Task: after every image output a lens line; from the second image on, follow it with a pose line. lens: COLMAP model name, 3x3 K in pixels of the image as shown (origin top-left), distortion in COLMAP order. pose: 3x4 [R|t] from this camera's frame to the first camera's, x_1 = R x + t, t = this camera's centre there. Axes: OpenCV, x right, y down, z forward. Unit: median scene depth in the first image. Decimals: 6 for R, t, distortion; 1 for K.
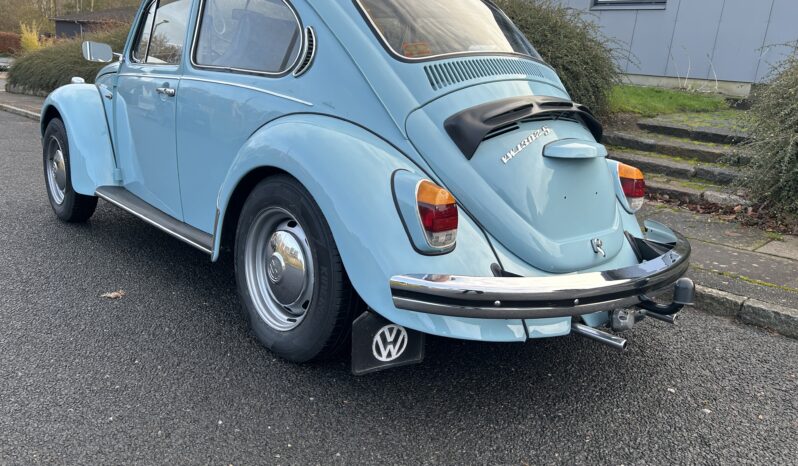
lens RADIAL K [[604.6, 0, 405.0], [0, 604.6, 237.7], [0, 0, 1]] dist [0.043545, -0.035392]
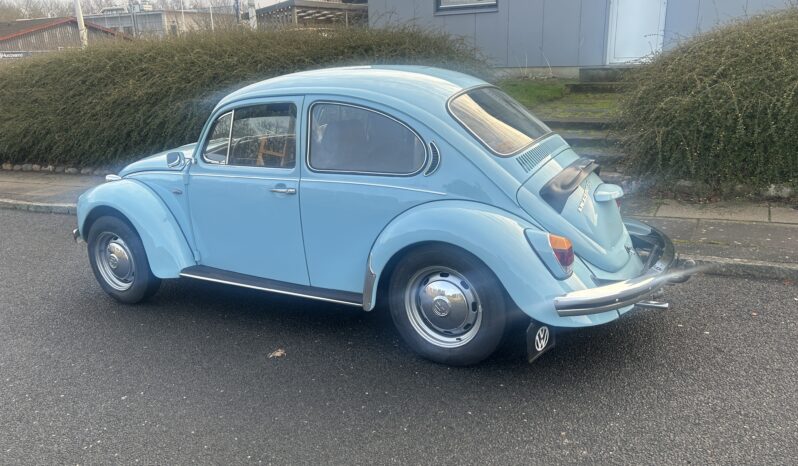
lens RADIAL K [[604.6, 0, 391.1], [0, 604.6, 231.3], [0, 0, 1]] dist [0.043545, -0.035392]
pose [[0.948981, -0.194444, 0.248246, -0.666425], [0.189086, 0.980906, 0.045491, -0.223635], [-0.252351, 0.003770, 0.967628, -0.392224]]
